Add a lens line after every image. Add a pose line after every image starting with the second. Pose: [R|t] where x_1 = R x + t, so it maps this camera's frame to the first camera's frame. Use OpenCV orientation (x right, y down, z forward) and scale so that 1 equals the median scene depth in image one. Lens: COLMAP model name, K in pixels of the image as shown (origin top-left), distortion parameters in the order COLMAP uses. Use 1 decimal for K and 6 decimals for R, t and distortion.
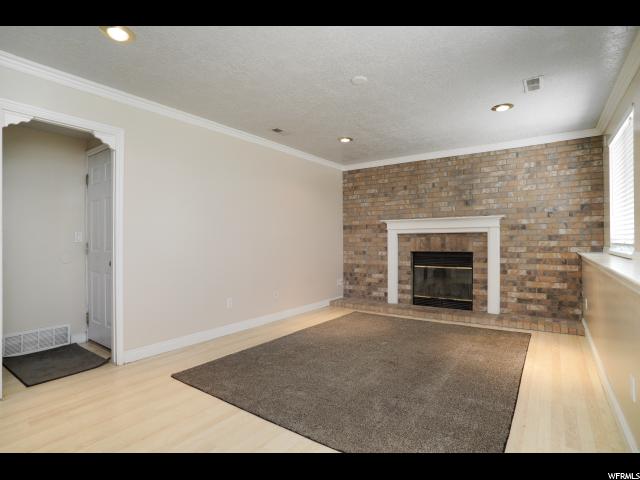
lens RADIAL K [[341.5, 0, 320.3], [0, 341.5, 240.8], [0, 0, 1]] dist [-0.024690, 0.008604]
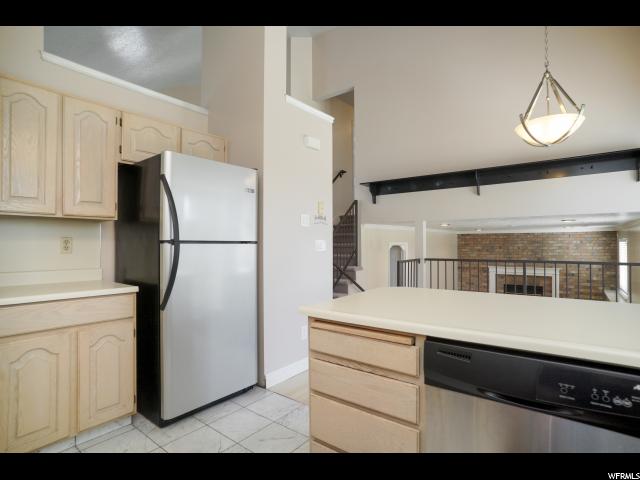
lens RADIAL K [[341.5, 0, 309.7], [0, 341.5, 238.9], [0, 0, 1]] dist [-0.024690, 0.008604]
pose [[0.997835, 0.000496, -0.065772, -0.703527], [-0.000394, 0.999999, 0.001553, -0.231009], [0.065773, -0.001523, 0.997833, -0.923985]]
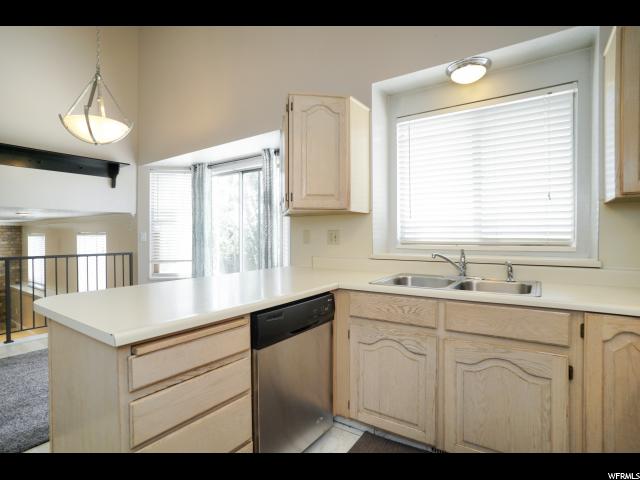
lens RADIAL K [[341.5, 0, 315.2], [0, 341.5, 234.9], [0, 0, 1]] dist [-0.024690, 0.008604]
pose [[0.021704, 0.000862, 0.999764, -0.980953], [-0.002859, 0.999996, -0.000800, -0.225762], [-0.999760, -0.002841, 0.021707, -0.690877]]
